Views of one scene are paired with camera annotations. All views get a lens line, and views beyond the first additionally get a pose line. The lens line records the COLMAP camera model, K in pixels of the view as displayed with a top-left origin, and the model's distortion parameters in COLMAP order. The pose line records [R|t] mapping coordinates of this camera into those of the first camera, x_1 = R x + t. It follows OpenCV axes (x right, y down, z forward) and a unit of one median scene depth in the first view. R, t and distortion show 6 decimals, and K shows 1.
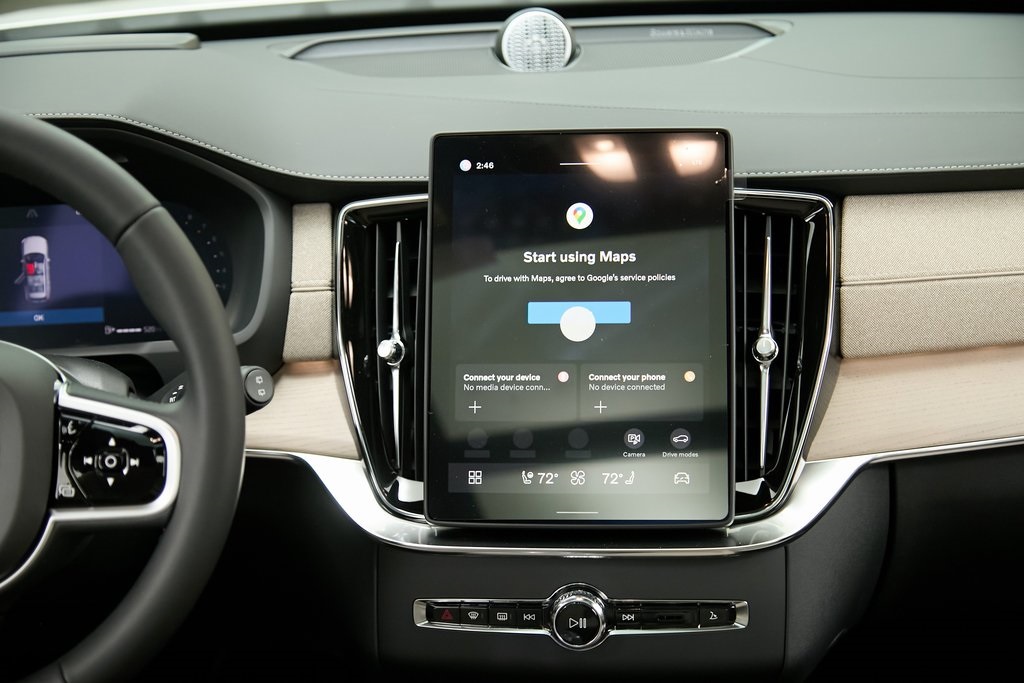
lens RADIAL K [[1845.0, 0, 512.0], [0, 1845.0, 341.5], [0, 0, 1]] dist [-0.045885, 0.019967]
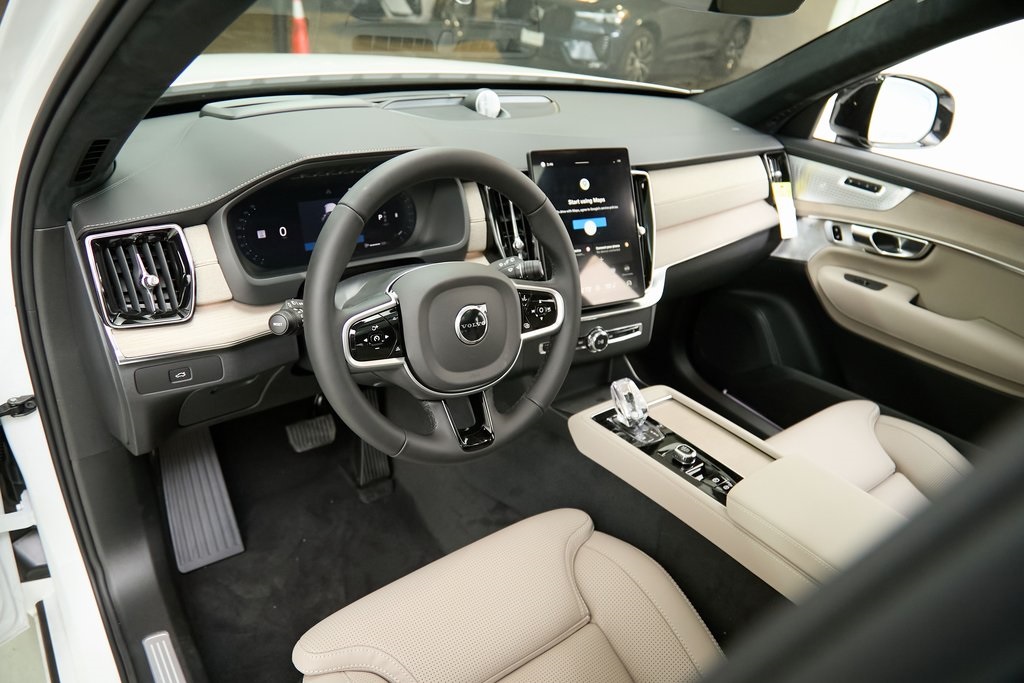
lens RADIAL K [[697.1, 0, 512.0], [0, 697.1, 341.5], [0, 0, 1]] dist [0.003956, -0.002383]
pose [[0.811351, -0.175154, 0.557701, -0.616362], [0.051957, 0.971886, 0.229647, -0.083676], [-0.582246, -0.157348, 0.797641, 0.264781]]
